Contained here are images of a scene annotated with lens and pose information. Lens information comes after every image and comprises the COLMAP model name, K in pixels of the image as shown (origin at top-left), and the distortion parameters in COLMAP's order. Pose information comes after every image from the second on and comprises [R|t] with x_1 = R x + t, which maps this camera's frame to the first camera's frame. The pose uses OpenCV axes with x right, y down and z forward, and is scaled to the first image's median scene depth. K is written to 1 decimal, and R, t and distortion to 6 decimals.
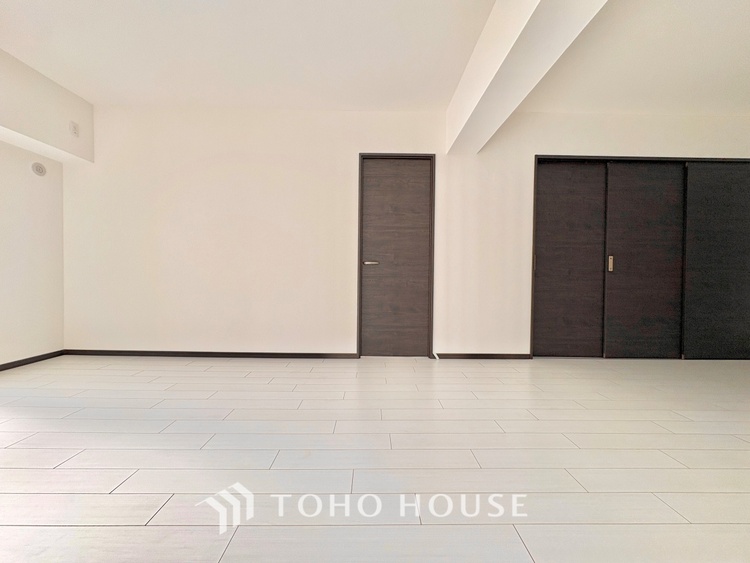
lens RADIAL K [[298.9, 0, 375.0], [0, 298.9, 281.5], [0, 0, 1]] dist [0.000027, -0.000070]
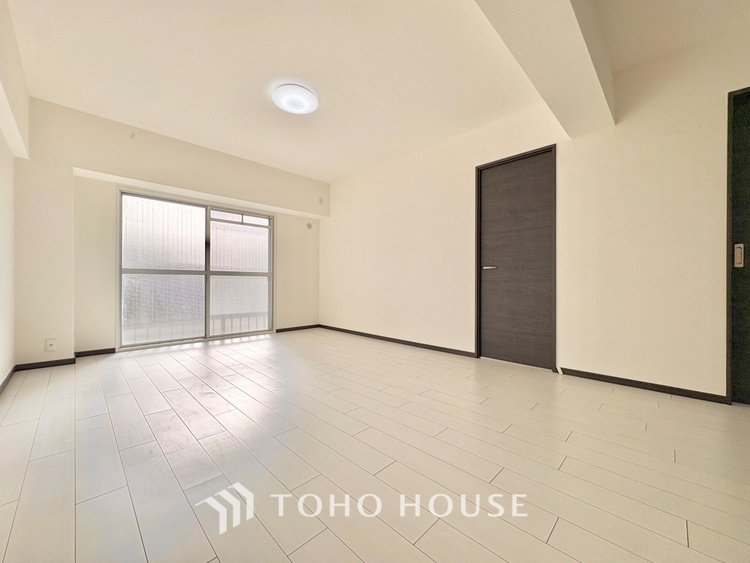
lens RADIAL K [[298.9, 0, 375.0], [0, 298.9, 281.5], [0, 0, 1]] dist [0.000027, -0.000070]
pose [[0.696164, -0.009161, -0.717824, 0.457231], [-0.002663, 0.999879, -0.015344, 0.002687], [0.717878, 0.012593, 0.696055, -0.008044]]
